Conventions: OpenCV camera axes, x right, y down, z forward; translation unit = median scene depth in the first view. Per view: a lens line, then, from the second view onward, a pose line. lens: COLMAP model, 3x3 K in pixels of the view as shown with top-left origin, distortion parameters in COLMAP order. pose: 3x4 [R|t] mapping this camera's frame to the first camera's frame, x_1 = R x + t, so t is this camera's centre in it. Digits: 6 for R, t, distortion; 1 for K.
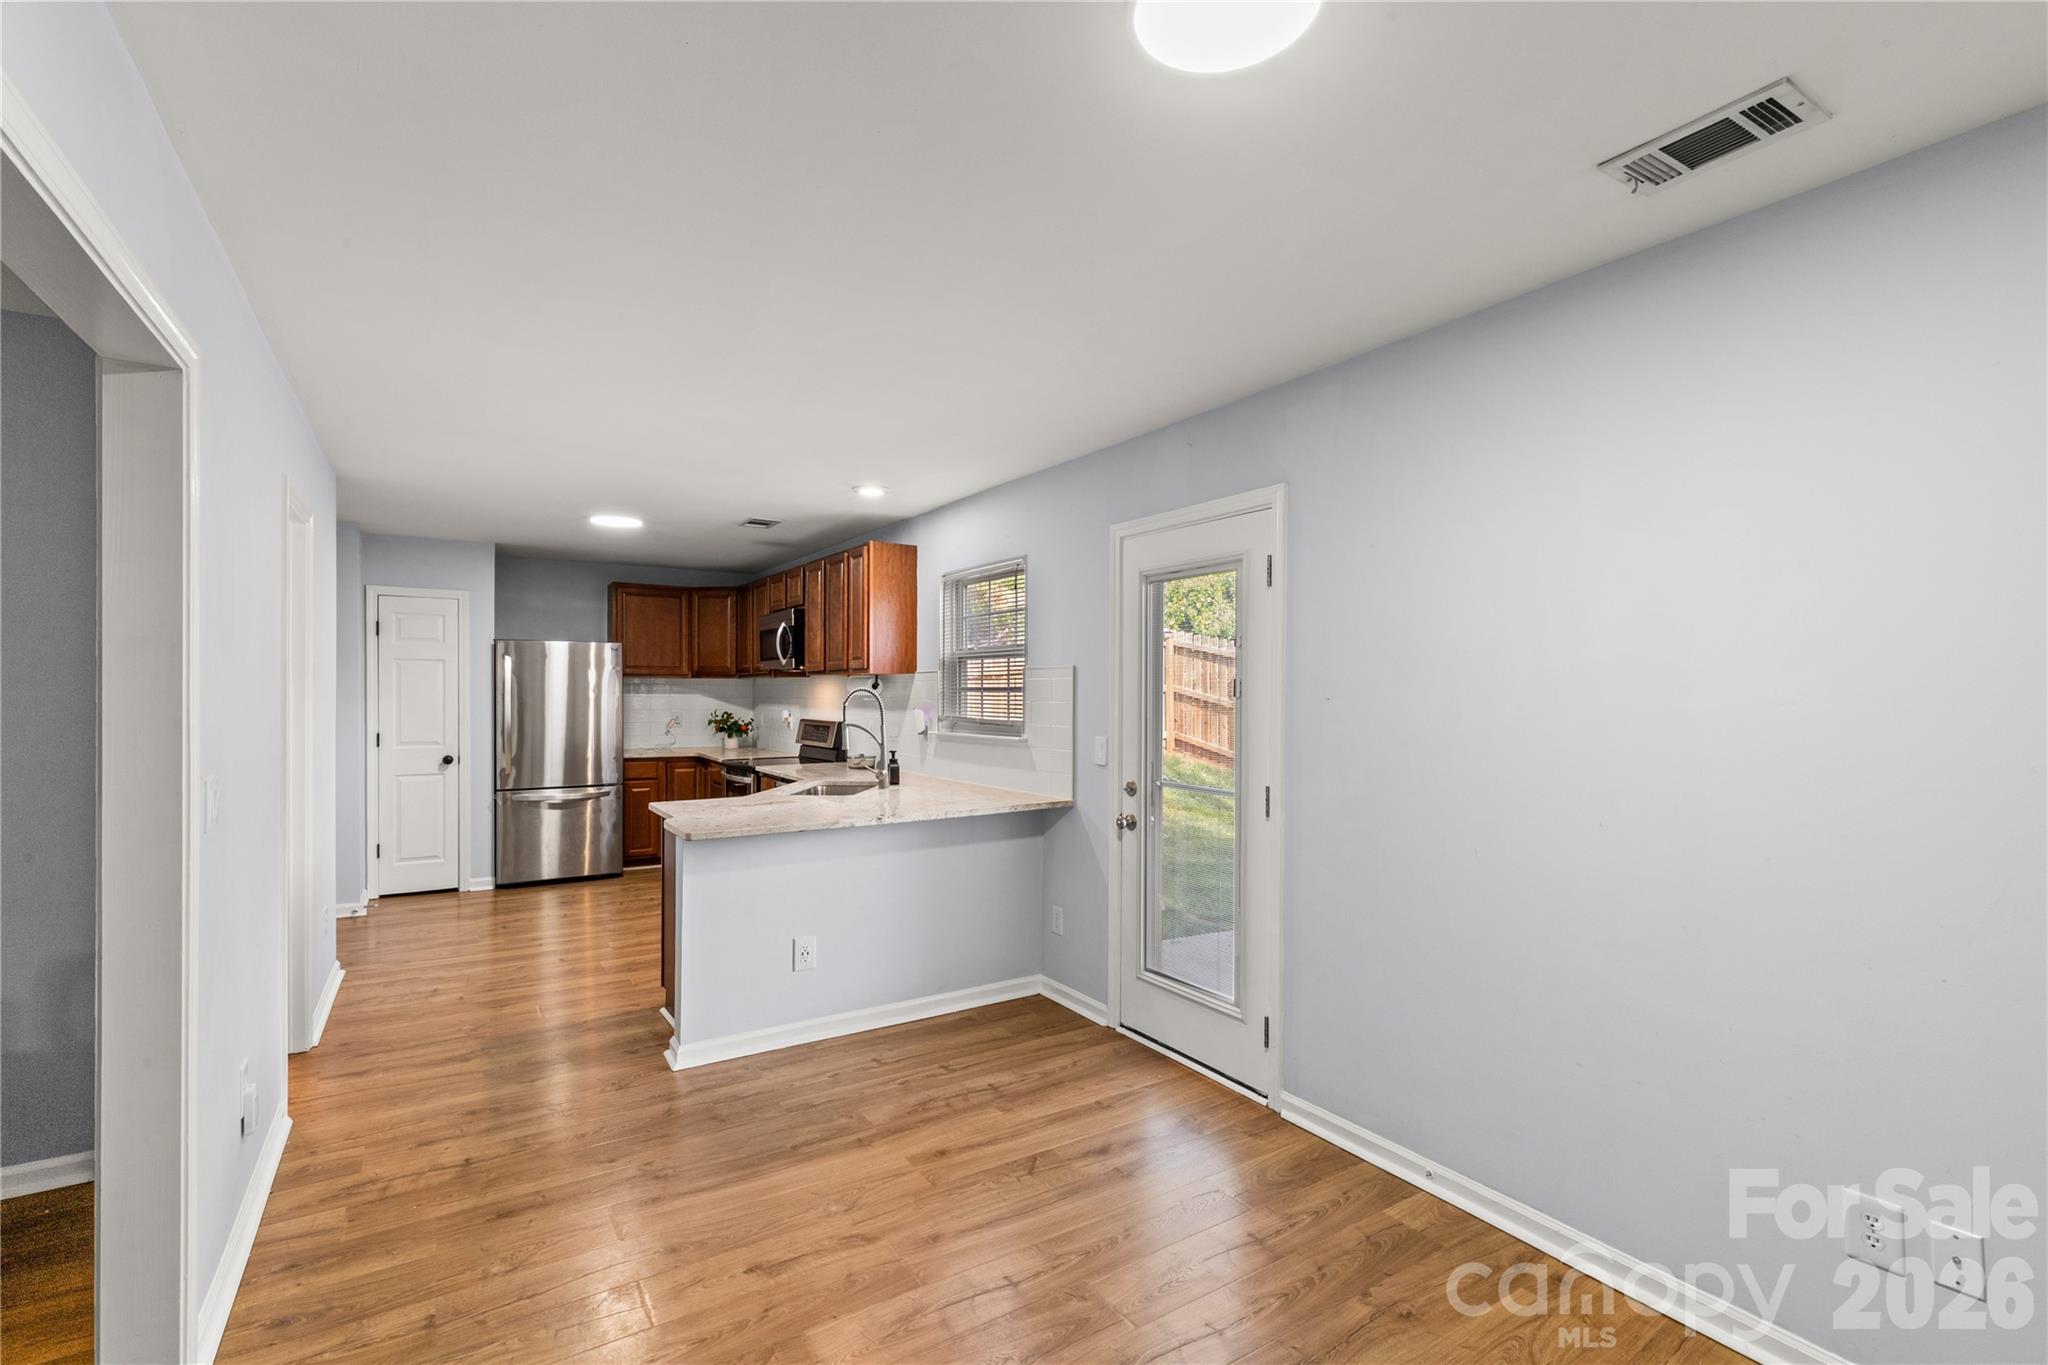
lens RADIAL K [[929.6, 0, 1034.5], [0, 929.6, 690.8], [0, 0, 1]] dist [0.007164, 0.000604]
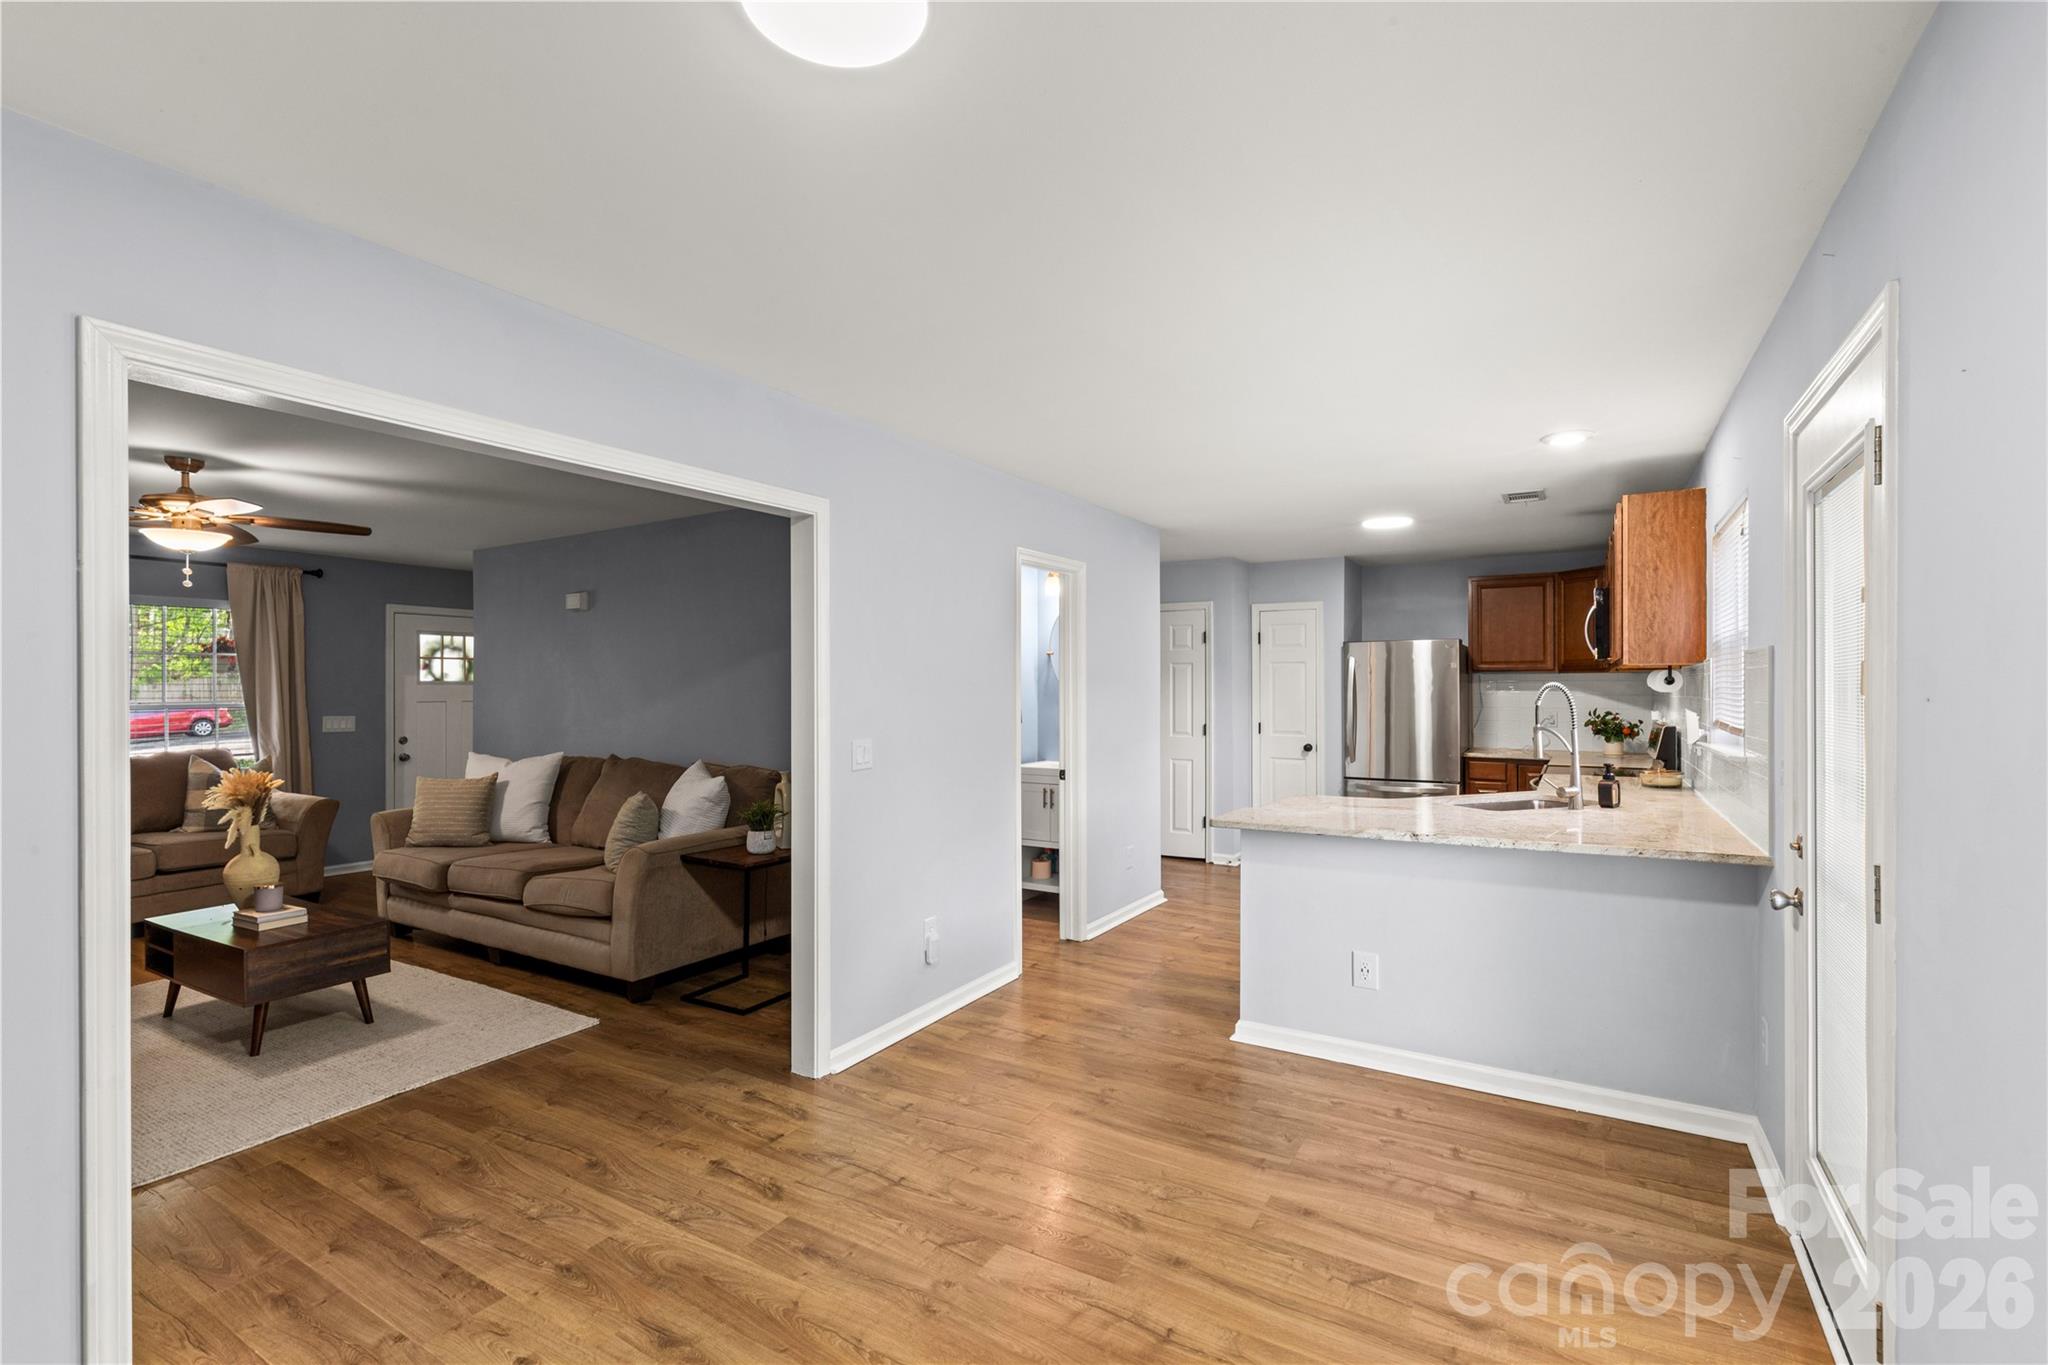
lens RADIAL K [[929.6, 0, 1012.4], [0, 929.6, 686.6], [0, 0, 1]] dist [0.007164, 0.000604]
pose [[0.432851, -0.004677, -0.901453, 0.336182], [0.003959, 0.999987, -0.003287, 0.000422], [0.901457, -0.002146, 0.432864, 0.214510]]
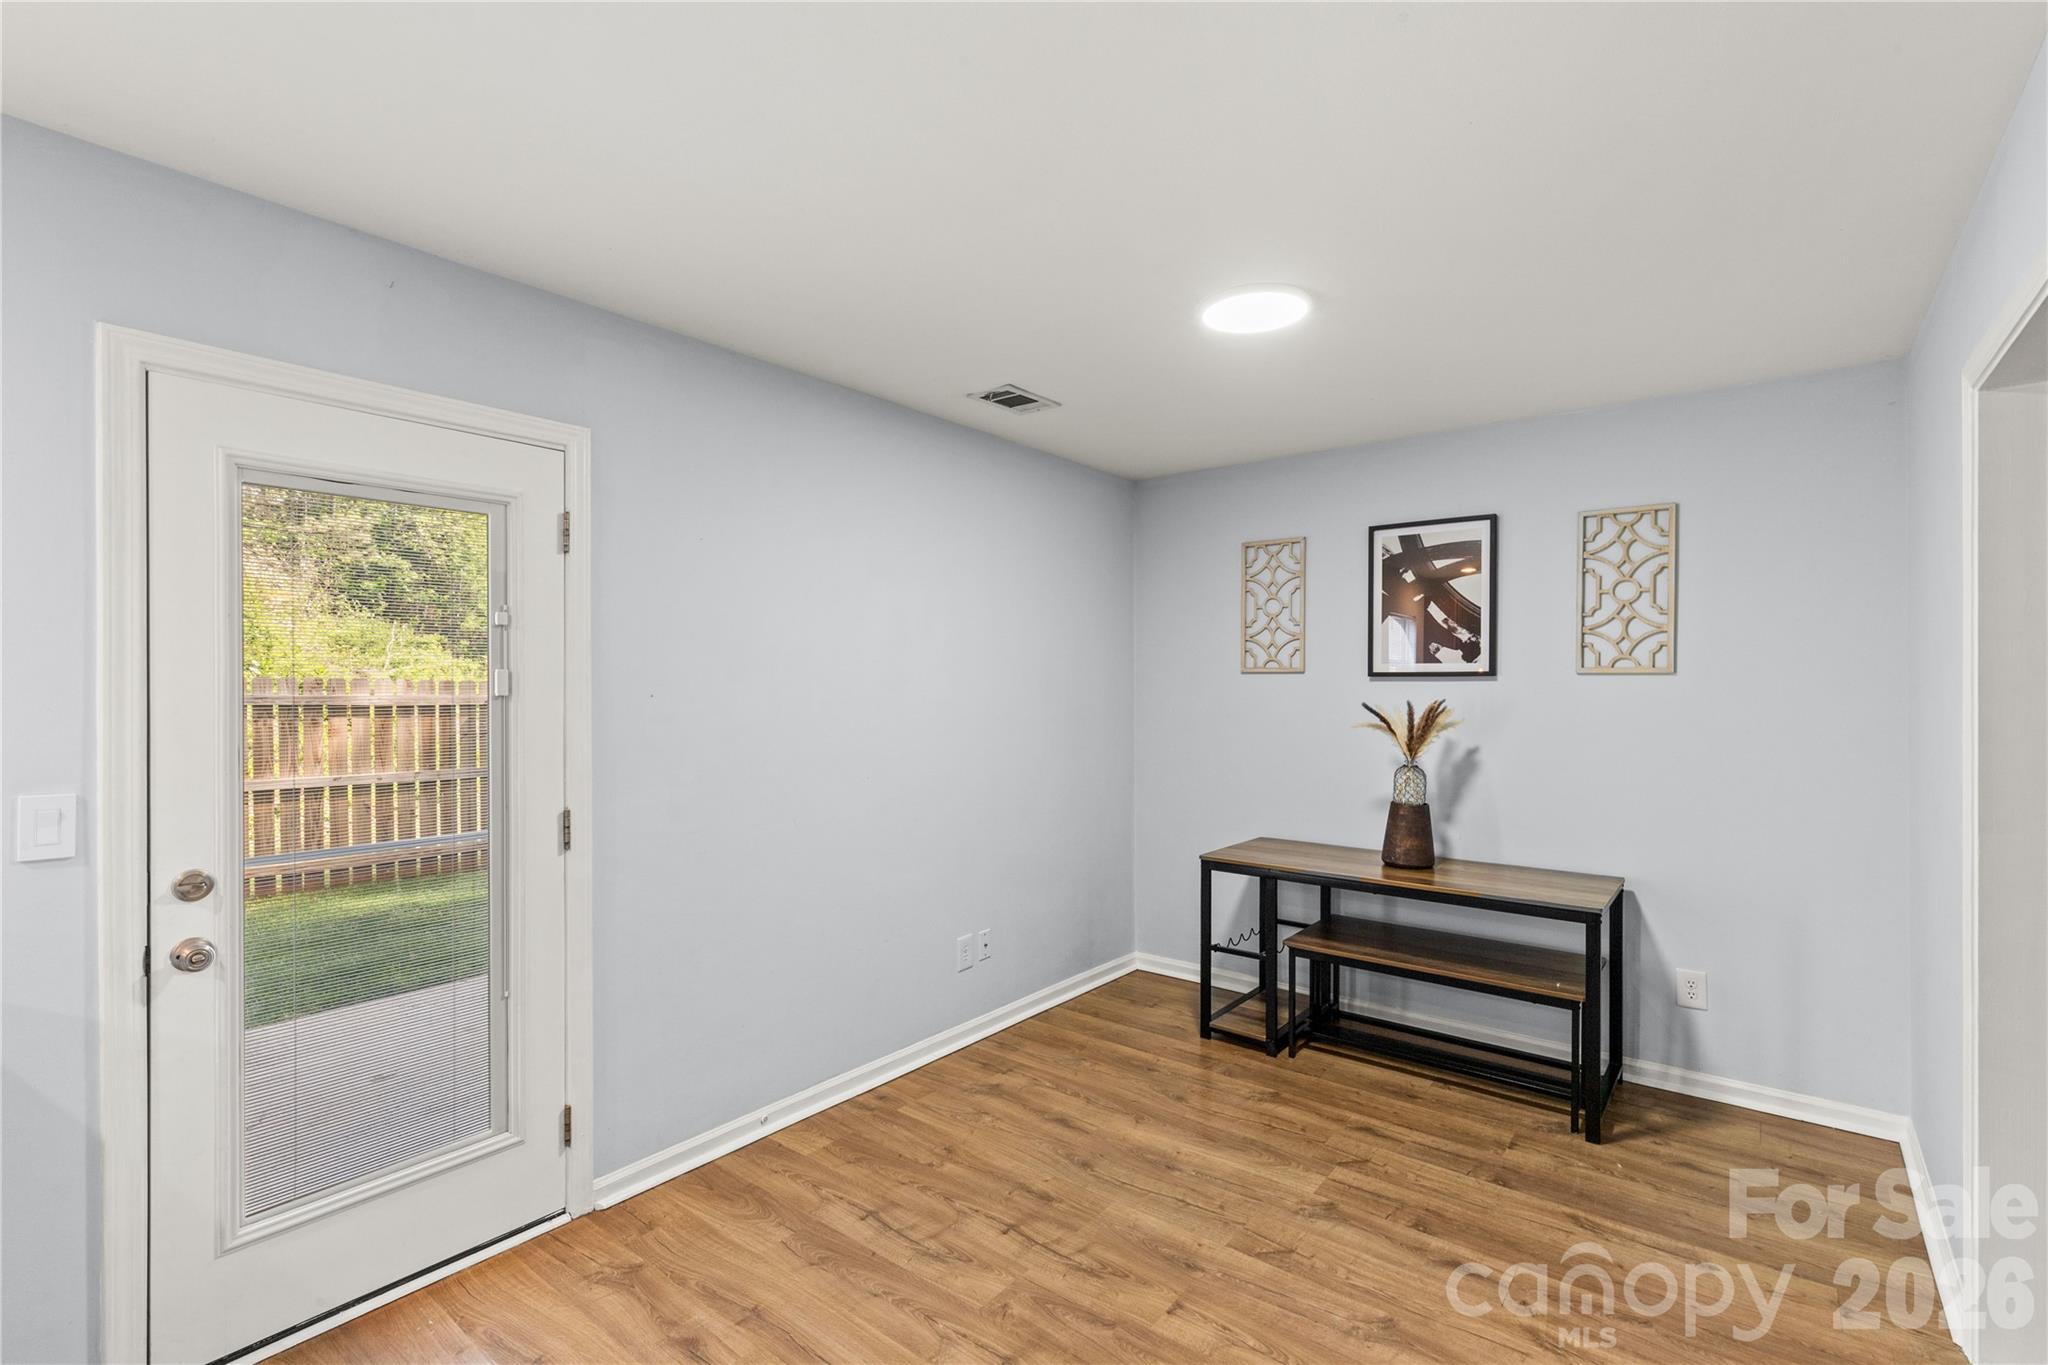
lens RADIAL K [[929.6, 0, 1001.7], [0, 929.6, 696.3], [0, 0, 1]] dist [0.007164, 0.000604]
pose [[-0.317114, -0.015214, 0.948266, -0.385950], [-0.007248, 0.999881, 0.013618, -0.003979], [-0.948360, -0.002554, -0.317186, 0.582563]]
